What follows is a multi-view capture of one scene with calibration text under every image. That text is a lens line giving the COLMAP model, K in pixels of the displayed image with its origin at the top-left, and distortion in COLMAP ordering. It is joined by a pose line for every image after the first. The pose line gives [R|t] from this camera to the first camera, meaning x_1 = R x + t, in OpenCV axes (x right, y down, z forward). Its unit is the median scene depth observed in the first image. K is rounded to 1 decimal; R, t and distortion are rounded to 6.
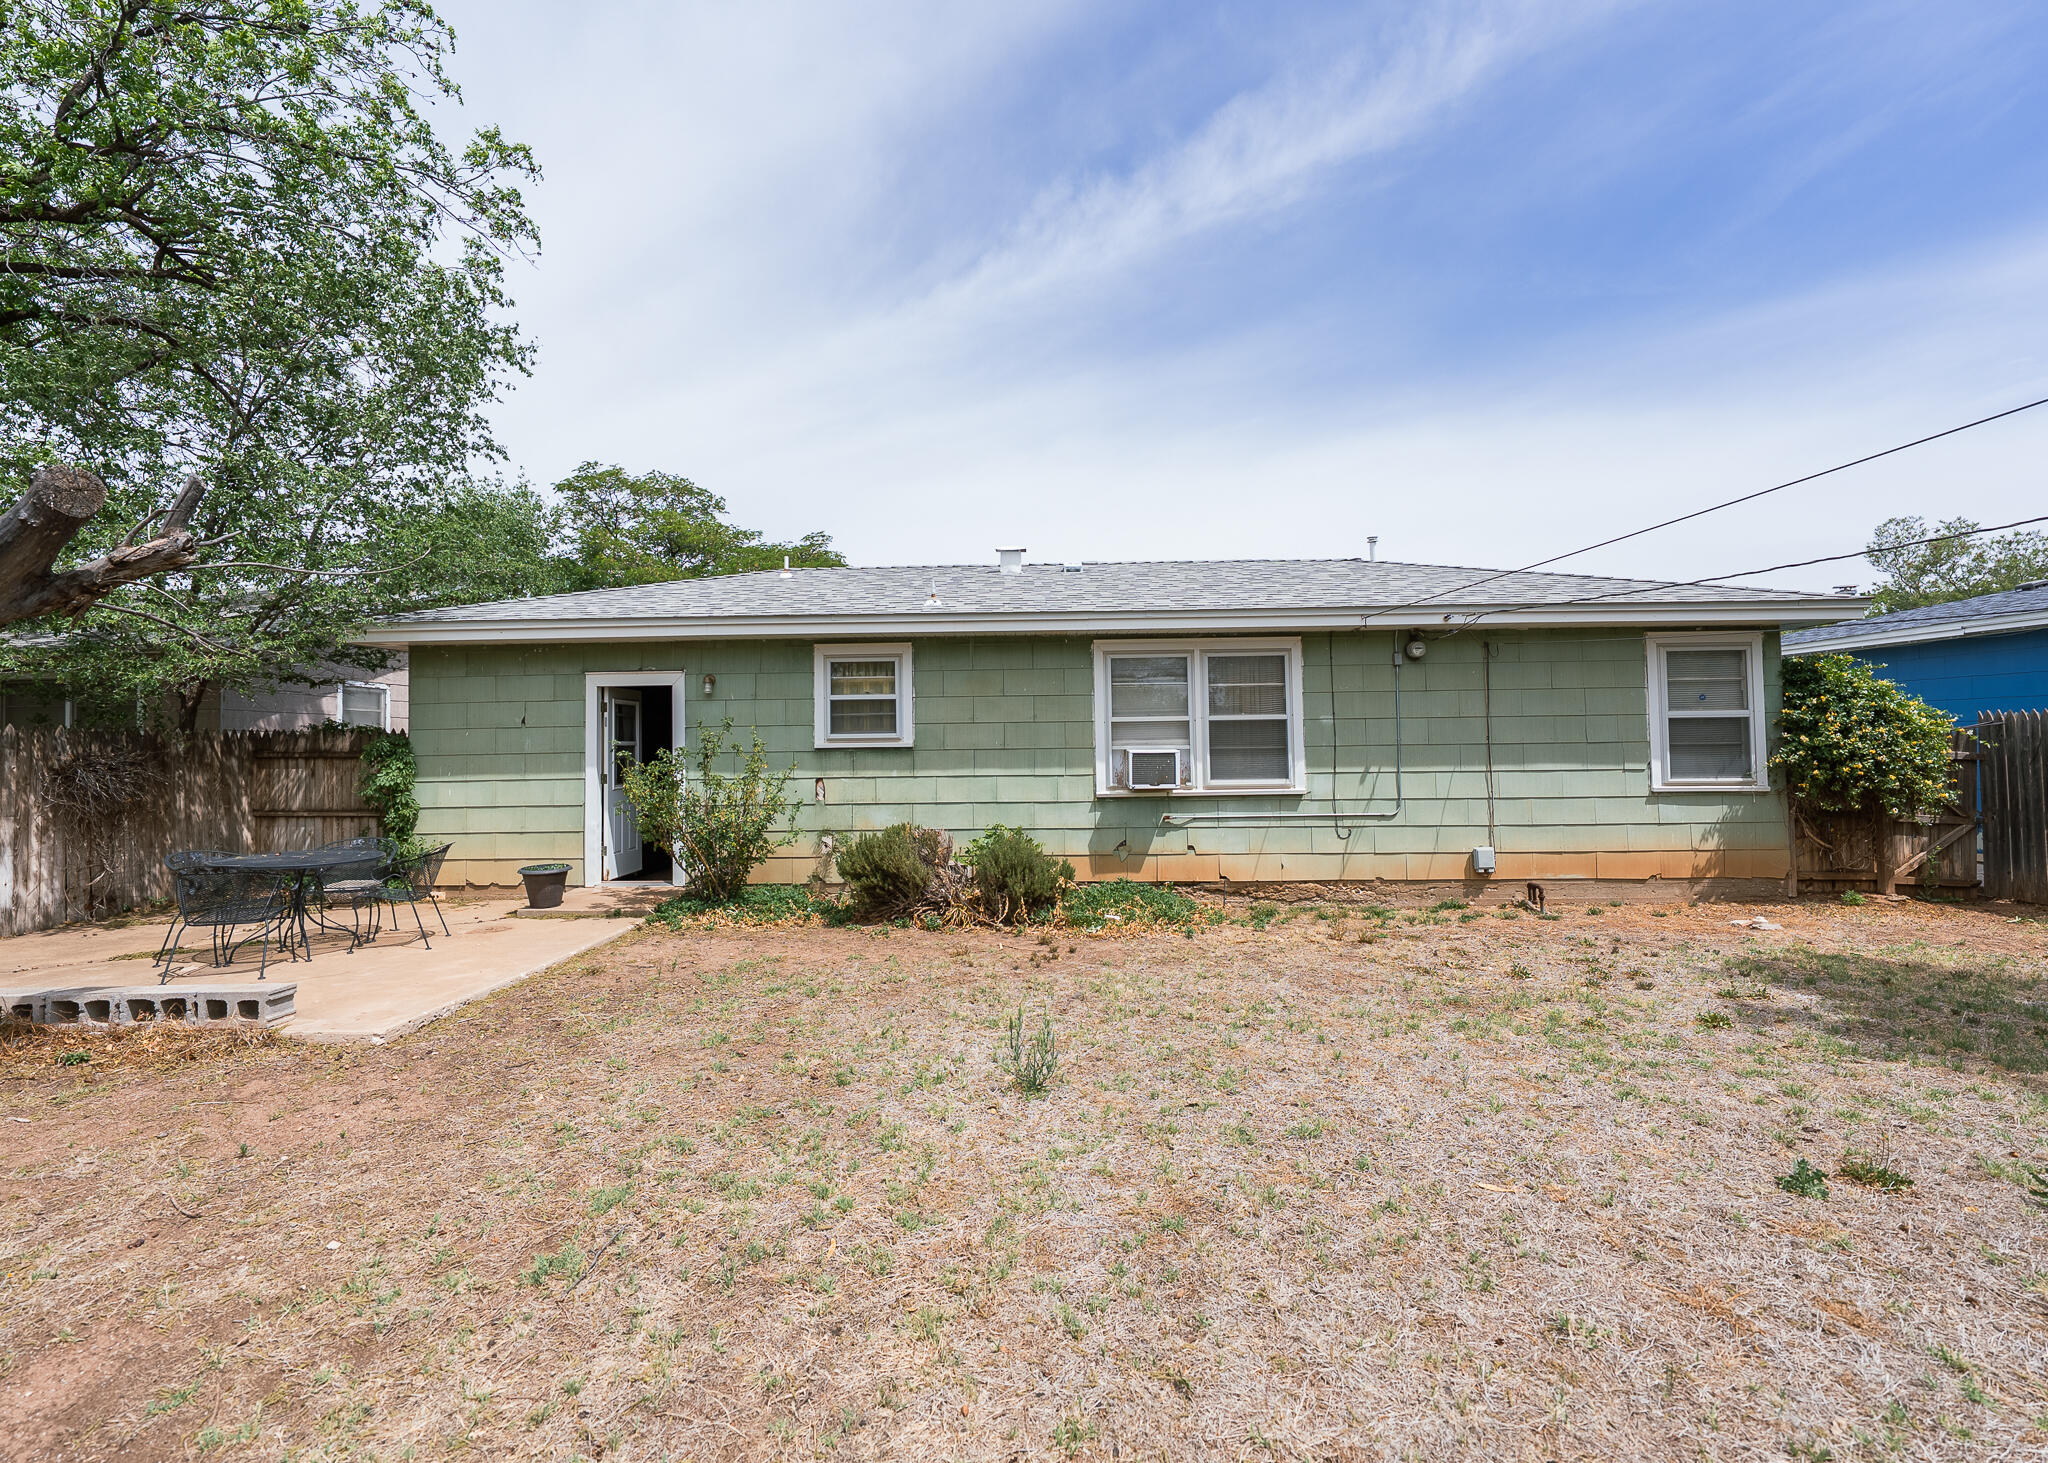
lens RADIAL K [[980.4, 0, 1021.0], [0, 980.4, 722.2], [0, 0, 1]] dist [-0.000137, -0.000422]
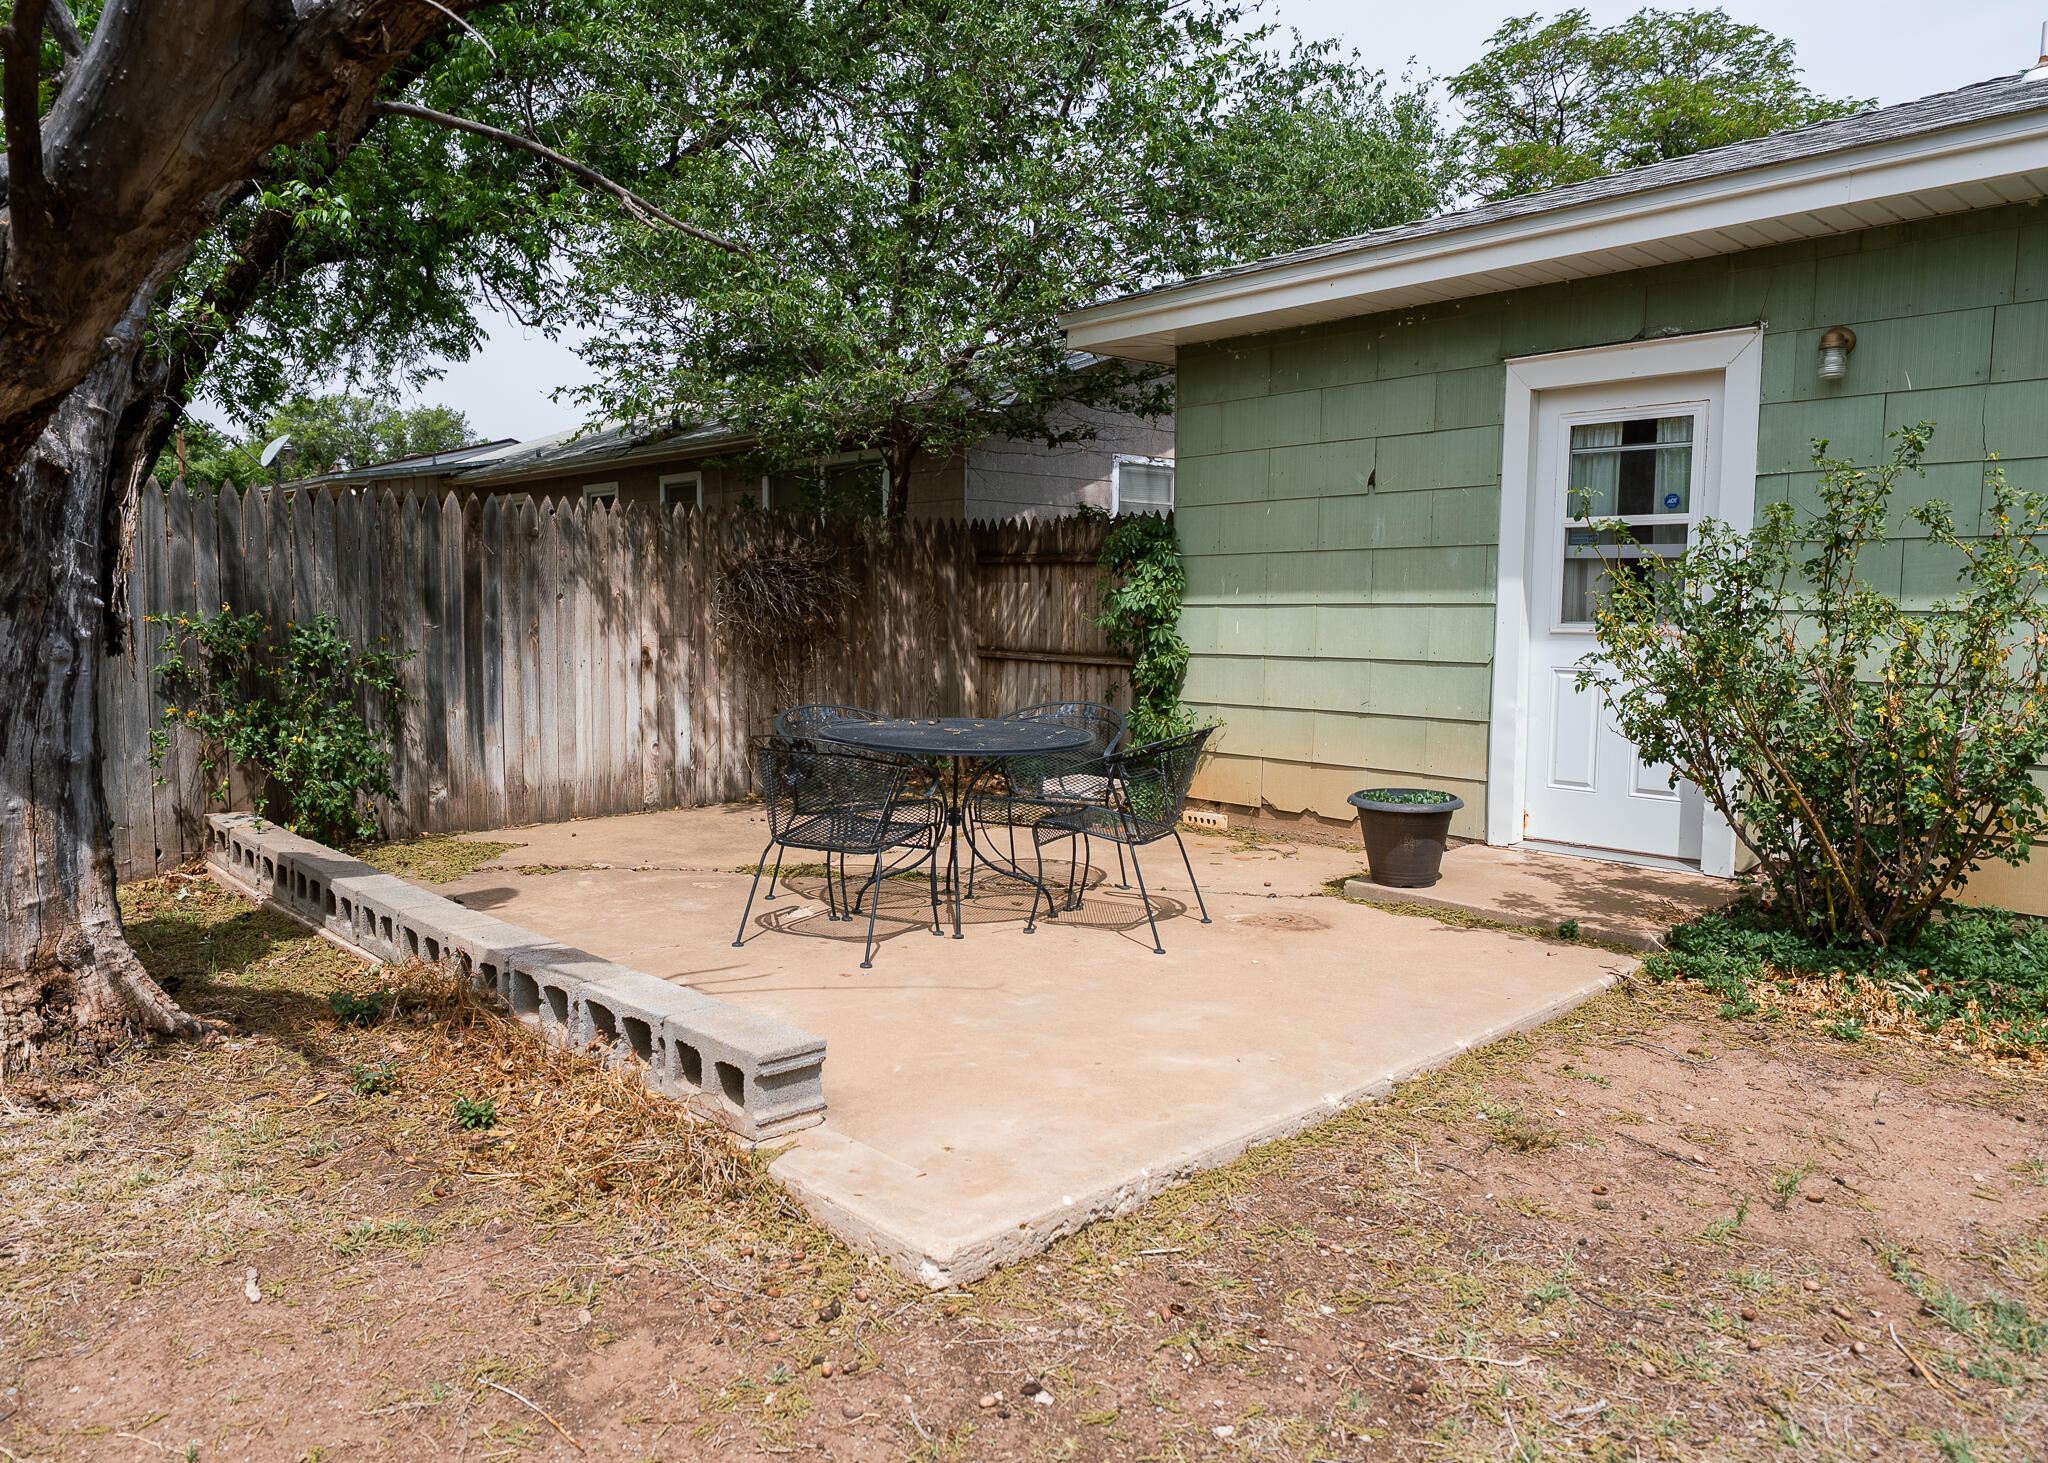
lens RADIAL K [[1318.6, 0, 1020.3], [0, 1318.6, 688.8], [0, 0, 1]] dist [0.033176, -0.003173]
pose [[0.735051, 0.062566, -0.675119, -0.198252], [-0.004320, 0.996145, 0.087613, 0.044698], [0.677998, -0.061483, 0.732488, 0.417990]]
